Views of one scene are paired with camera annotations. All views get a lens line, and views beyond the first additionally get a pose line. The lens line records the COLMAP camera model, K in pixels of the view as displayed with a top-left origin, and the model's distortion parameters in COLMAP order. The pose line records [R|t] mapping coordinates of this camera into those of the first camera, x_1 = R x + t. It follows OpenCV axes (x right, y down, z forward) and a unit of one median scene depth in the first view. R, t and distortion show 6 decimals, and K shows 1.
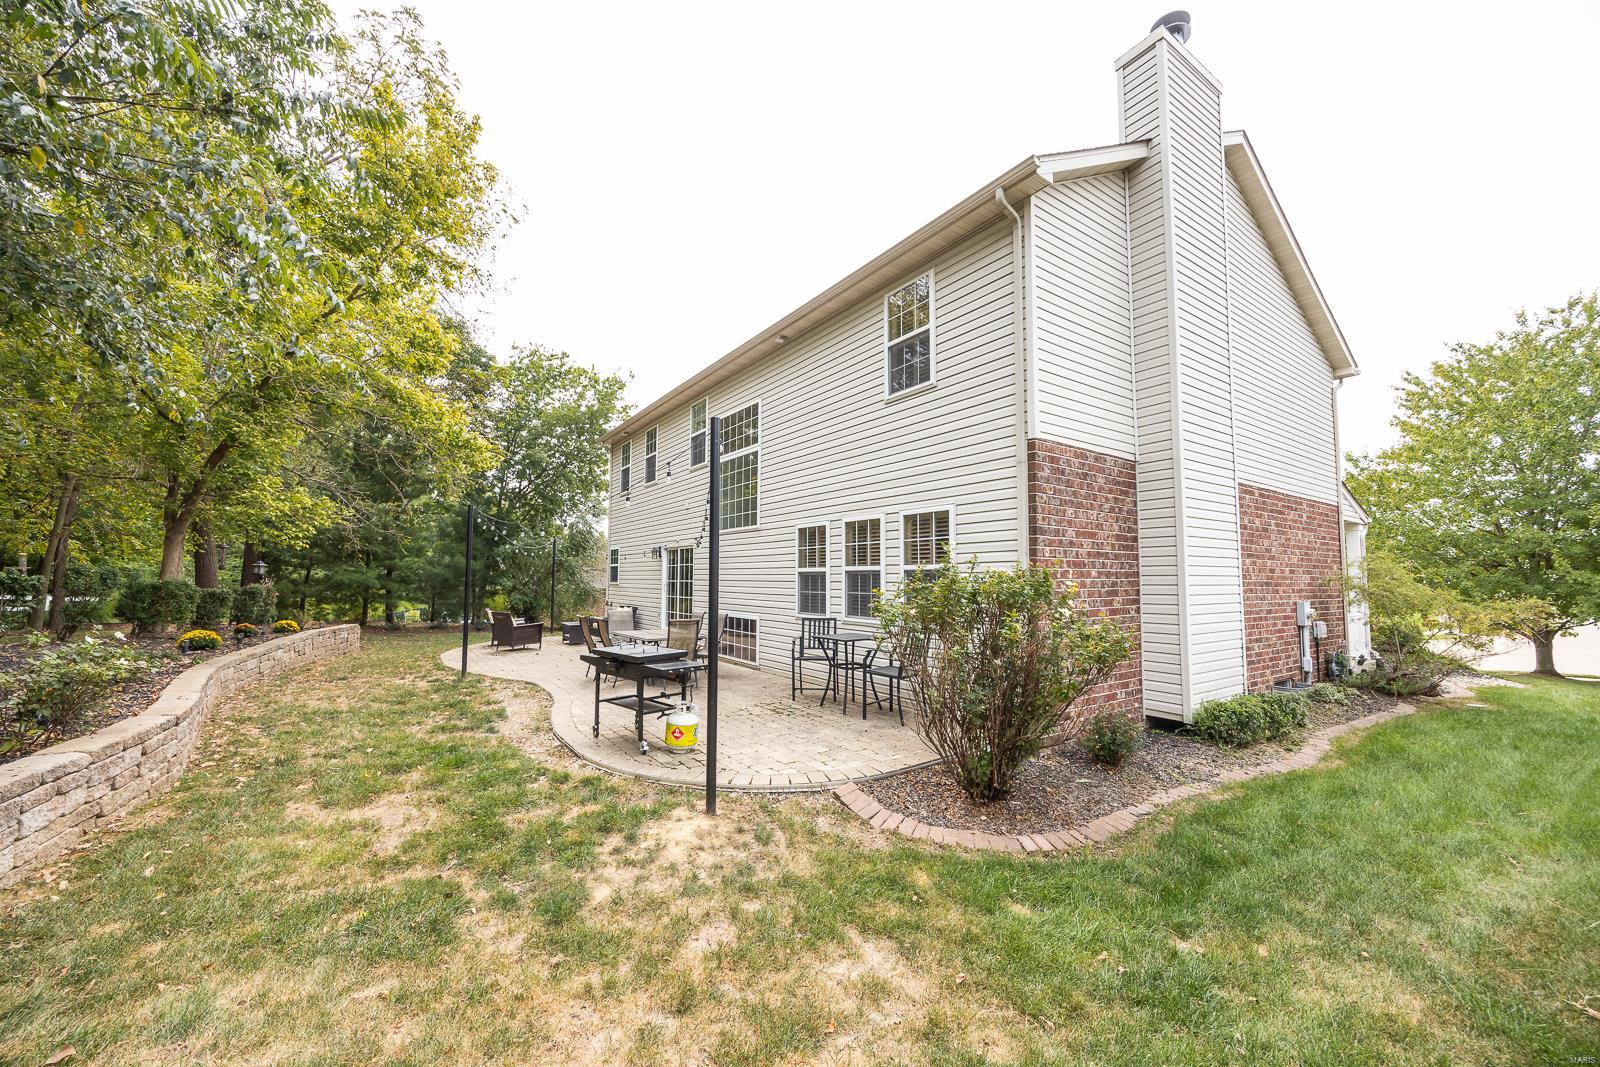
lens RADIAL K [[612.0, 0, 800.0], [0, 612.0, 533.5], [0, 0, 1]] dist [-0.002019, -0.000447]
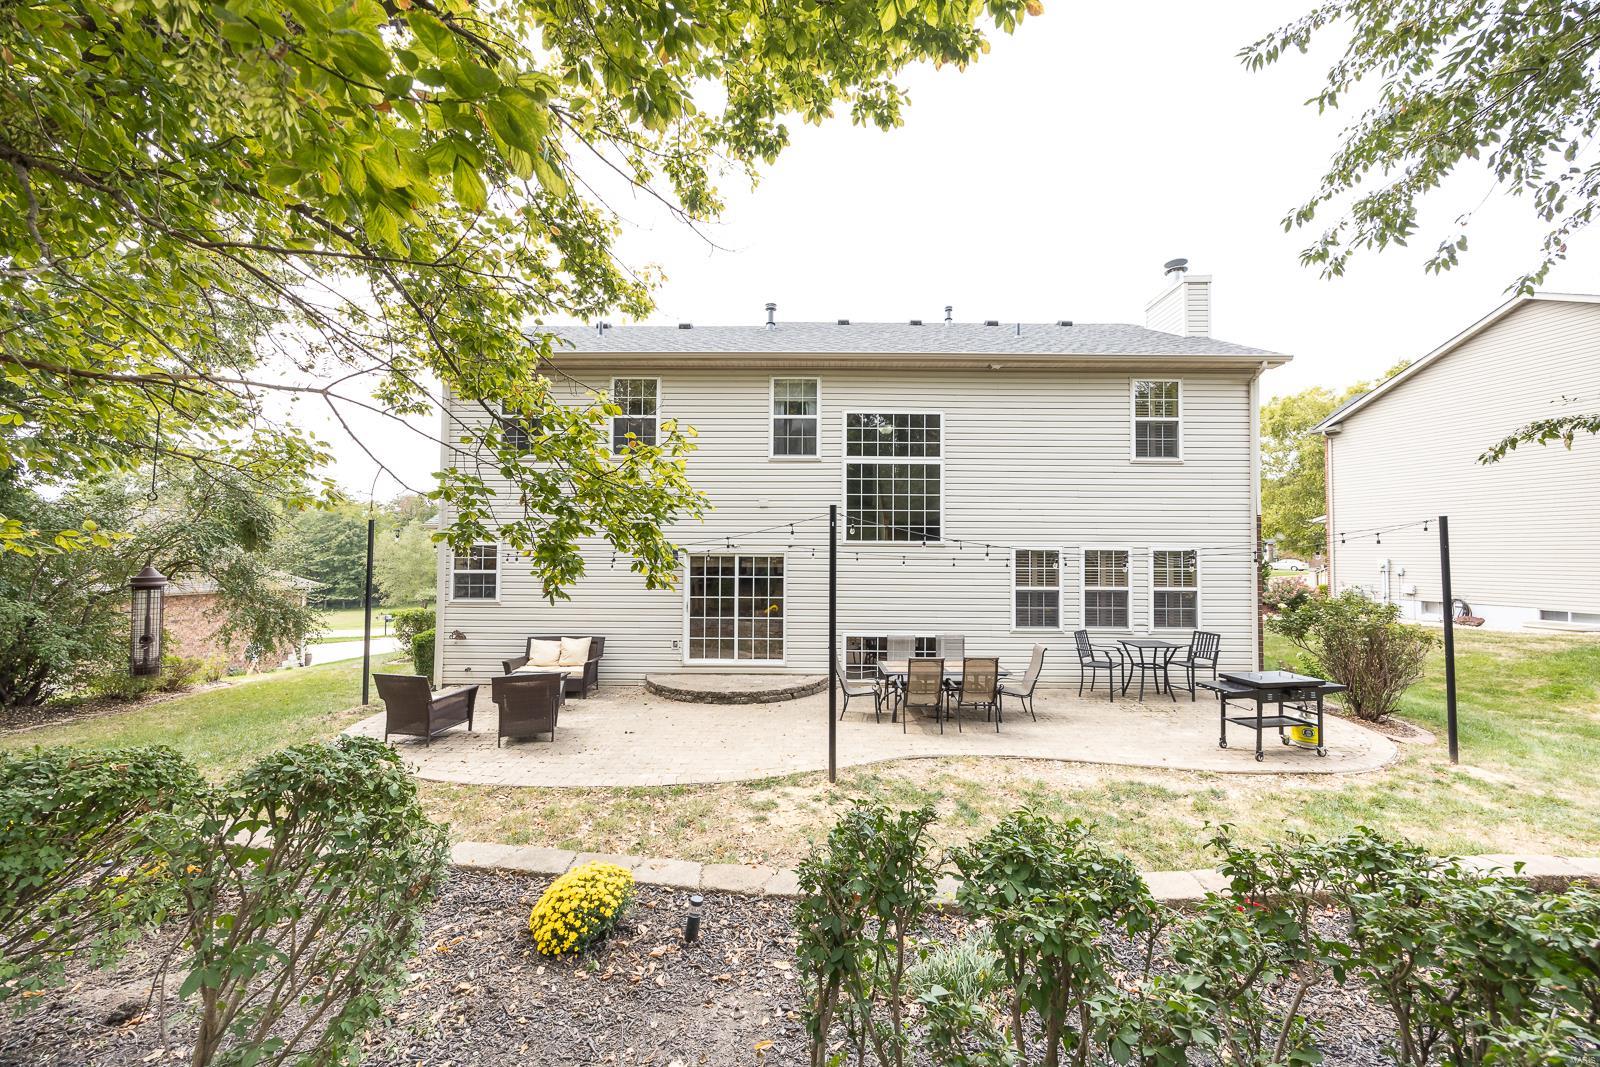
lens RADIAL K [[612.0, 0, 800.0], [0, 612.0, 533.5], [0, 0, 1]] dist [-0.002019, -0.000447]
pose [[0.558809, 0.019822, 0.829059, -1.343577], [-0.066135, 0.997595, 0.020726, -0.041795], [-0.826655, -0.066412, 0.558776, 0.847358]]
